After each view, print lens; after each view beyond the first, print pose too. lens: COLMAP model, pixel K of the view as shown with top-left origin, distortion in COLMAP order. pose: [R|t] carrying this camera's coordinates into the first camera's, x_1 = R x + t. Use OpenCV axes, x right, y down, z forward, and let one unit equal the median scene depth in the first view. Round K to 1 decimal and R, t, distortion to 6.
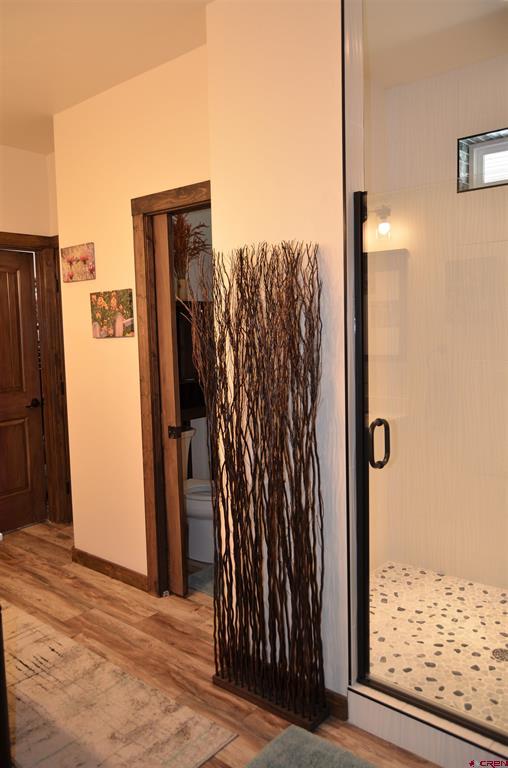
lens RADIAL K [[600.8, 0, 256.0], [0, 600.8, 384.4], [0, 0, 1]] dist [0.005048, -0.001395]
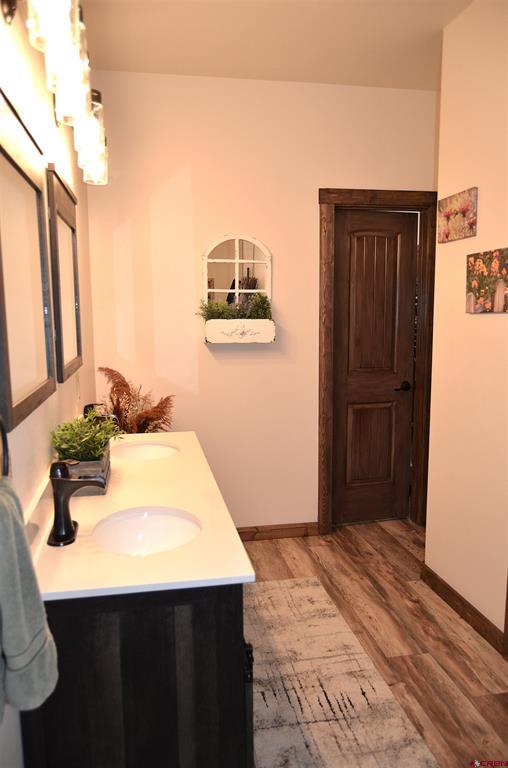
lens RADIAL K [[600.5, 0, 250.4], [0, 600.5, 396.5], [0, 0, 1]] dist [0.004155, -0.009327]
pose [[0.776819, 0.106464, -0.620659, 0.006790], [-0.069017, 0.994062, 0.084133, -0.016445], [0.625930, -0.022520, 0.779554, 0.220139]]
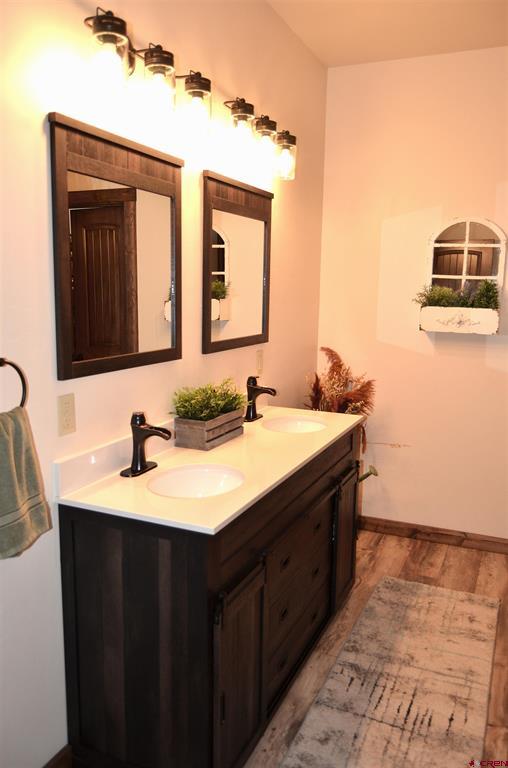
lens RADIAL K [[625.3, 0, 252.9], [0, 625.3, 381.3], [0, 0, 1]] dist [-0.008338, 0.008572]
pose [[0.286125, 0.170467, -0.942907, 0.207704], [-0.118479, 0.982790, 0.141725, -0.046392], [0.950839, 0.071163, 0.301398, 0.401608]]
